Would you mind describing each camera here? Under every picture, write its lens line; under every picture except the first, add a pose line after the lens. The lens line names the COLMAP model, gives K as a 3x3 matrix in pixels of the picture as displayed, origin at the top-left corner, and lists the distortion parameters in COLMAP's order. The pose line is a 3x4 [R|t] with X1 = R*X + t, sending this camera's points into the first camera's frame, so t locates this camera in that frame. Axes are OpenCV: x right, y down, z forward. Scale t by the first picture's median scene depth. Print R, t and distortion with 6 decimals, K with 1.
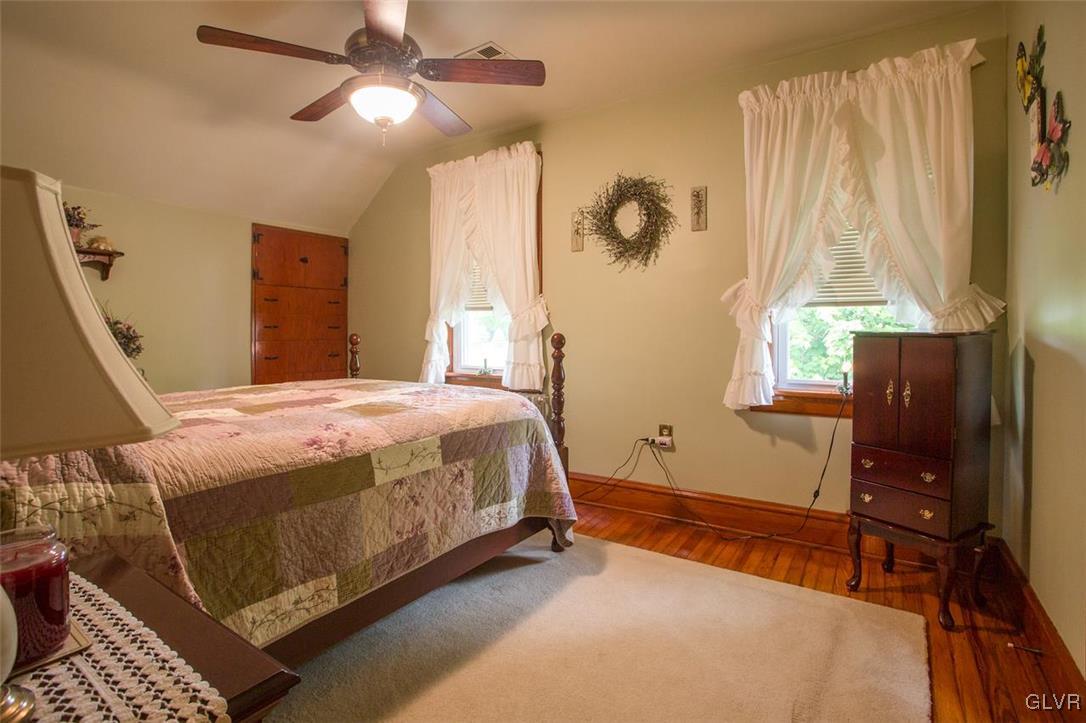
lens RADIAL K [[534.6, 0, 543.0], [0, 534.6, 361.5], [0, 0, 1]] dist [-0.056004, 0.000184]
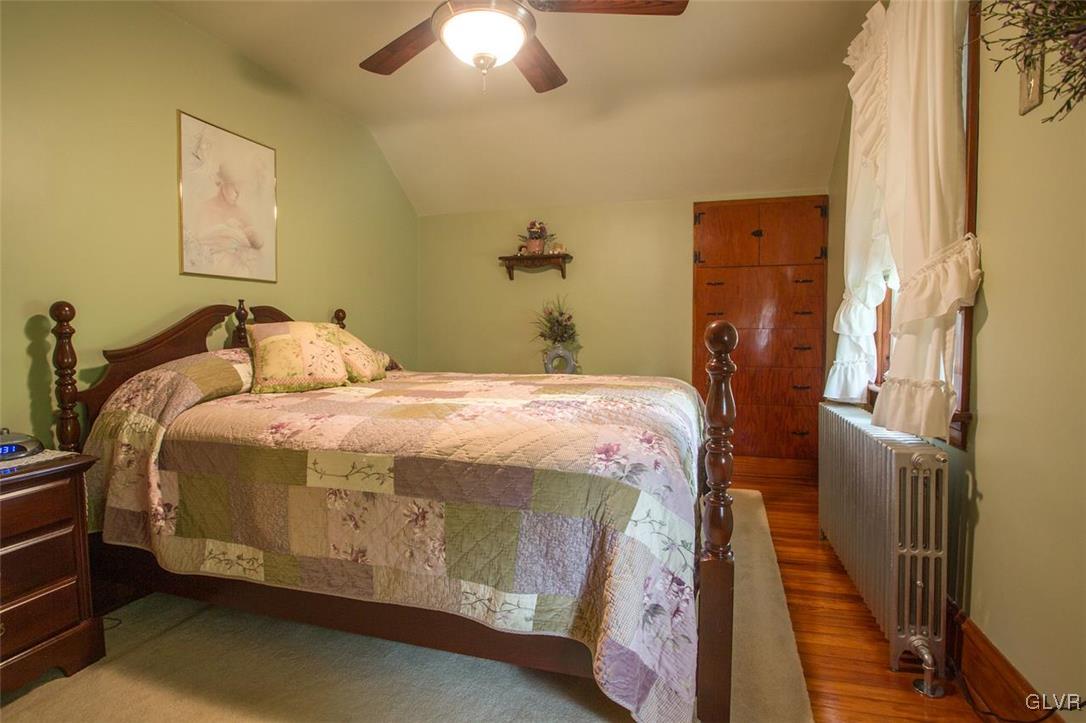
lens RADIAL K [[534.6, 0, 543.0], [0, 534.6, 361.5], [0, 0, 1]] dist [-0.056004, 0.000184]
pose [[0.277301, 0.065468, -0.958550, 0.555996], [-0.038869, 0.997623, 0.056892, -0.047614], [0.959997, 0.021481, 0.279187, 0.910494]]
